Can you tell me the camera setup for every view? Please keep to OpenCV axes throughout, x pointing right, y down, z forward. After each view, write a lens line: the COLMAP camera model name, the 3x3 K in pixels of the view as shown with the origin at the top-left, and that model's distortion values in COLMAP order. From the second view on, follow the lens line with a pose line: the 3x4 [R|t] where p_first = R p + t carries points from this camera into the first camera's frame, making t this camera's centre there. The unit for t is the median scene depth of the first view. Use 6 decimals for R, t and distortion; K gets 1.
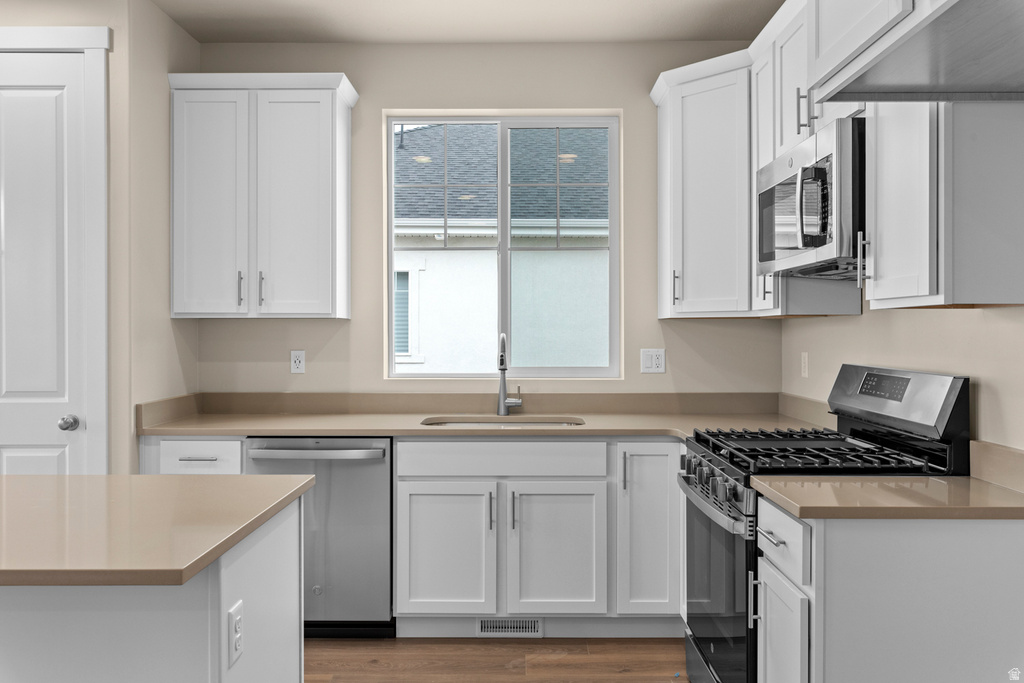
lens RADIAL K [[801.2, 0, 512.0], [0, 801.2, 341.5], [0, 0, 1]] dist [-0.000356, -0.000586]
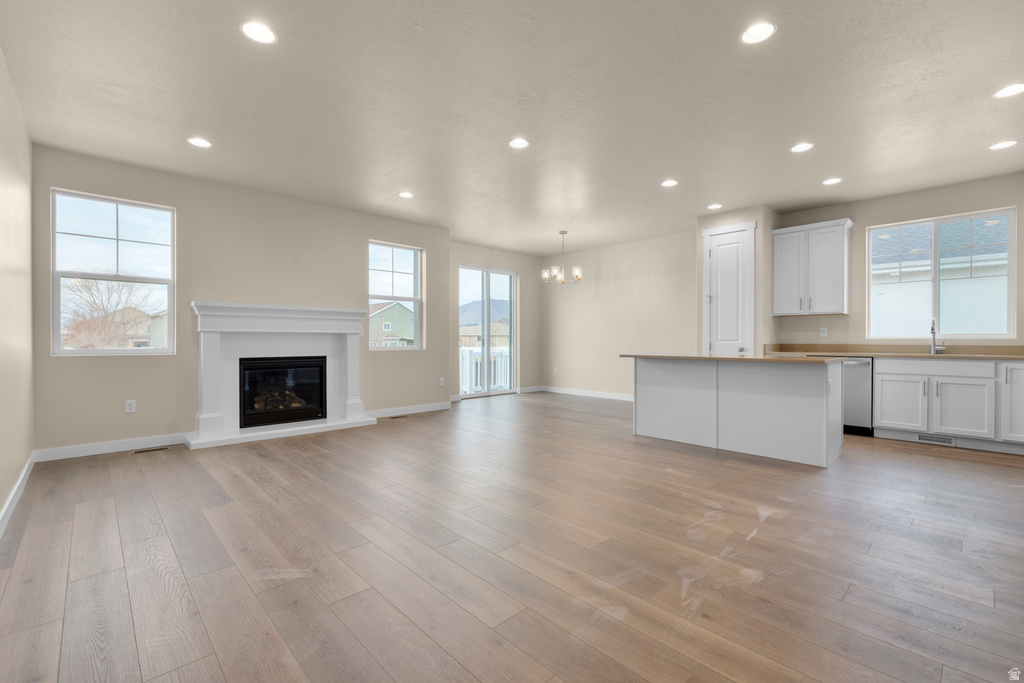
lens RADIAL K [[442.5, 0, 512.0], [0, 442.5, 341.5], [0, 0, 1]] dist [-0.001516, -0.000819]
pose [[0.696387, 0.004658, -0.717652, 0.058042], [-0.008925, 0.999958, -0.002170, 0.075092], [0.717611, 0.007916, 0.696399, -0.767222]]
